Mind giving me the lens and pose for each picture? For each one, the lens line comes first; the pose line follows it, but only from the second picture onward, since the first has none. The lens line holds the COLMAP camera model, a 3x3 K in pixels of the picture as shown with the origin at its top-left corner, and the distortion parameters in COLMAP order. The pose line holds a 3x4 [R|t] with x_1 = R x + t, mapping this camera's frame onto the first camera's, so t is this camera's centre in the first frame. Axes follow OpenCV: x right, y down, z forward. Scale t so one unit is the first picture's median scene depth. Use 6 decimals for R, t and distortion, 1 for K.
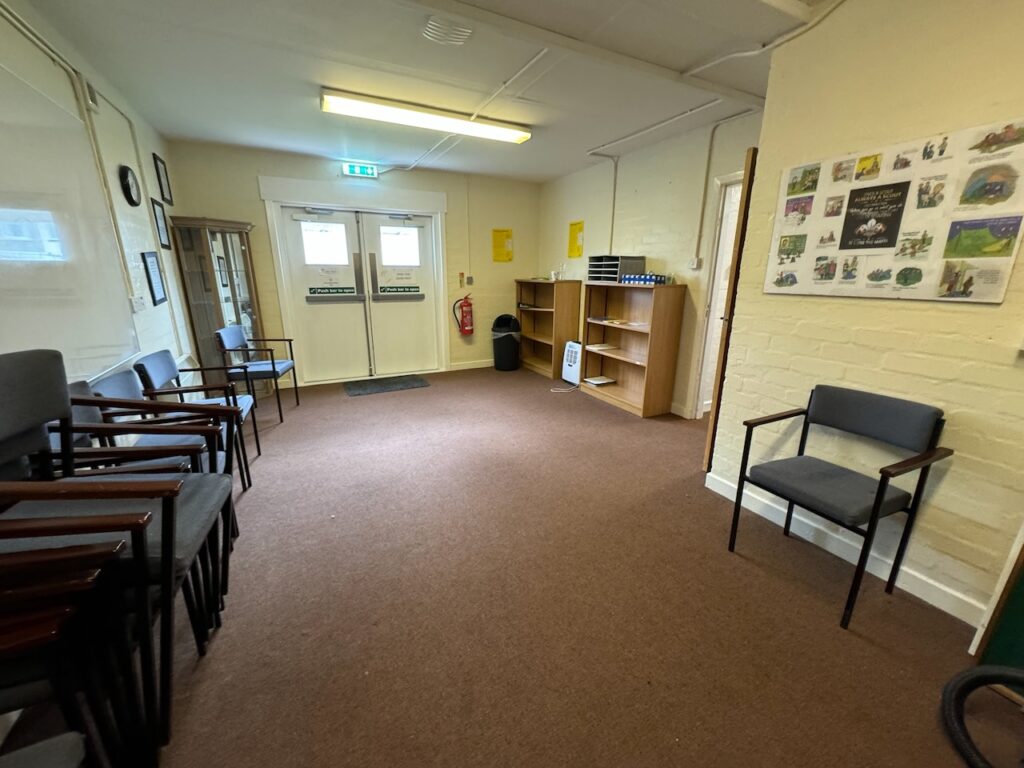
lens RADIAL K [[407.2, 0, 509.8], [0, 407.2, 383.5], [0, 0, 1]] dist [0.001527, 0.000150]
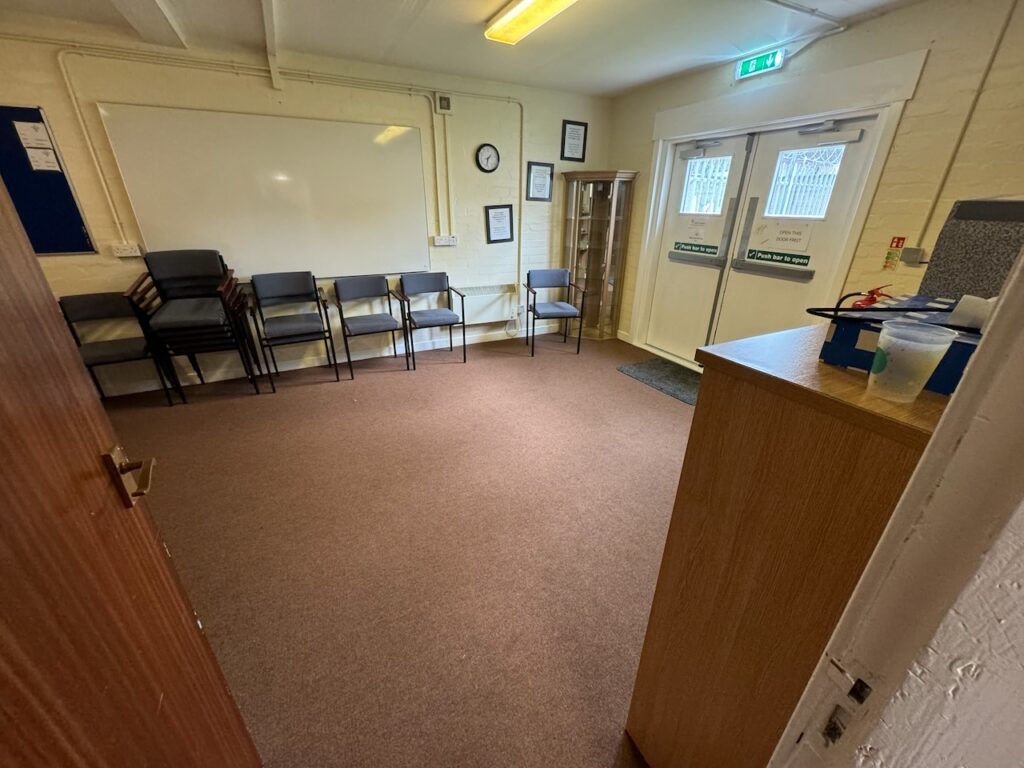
lens RADIAL K [[407.2, 0, 508.6], [0, 407.2, 385.0], [0, 0, 1]] dist [0.001527, 0.000150]
pose [[-0.021166, 0.404501, -0.914292, 0.415709], [-0.270039, 0.878195, 0.394782, -0.210284], [0.962617, 0.255250, 0.090643, 0.647069]]
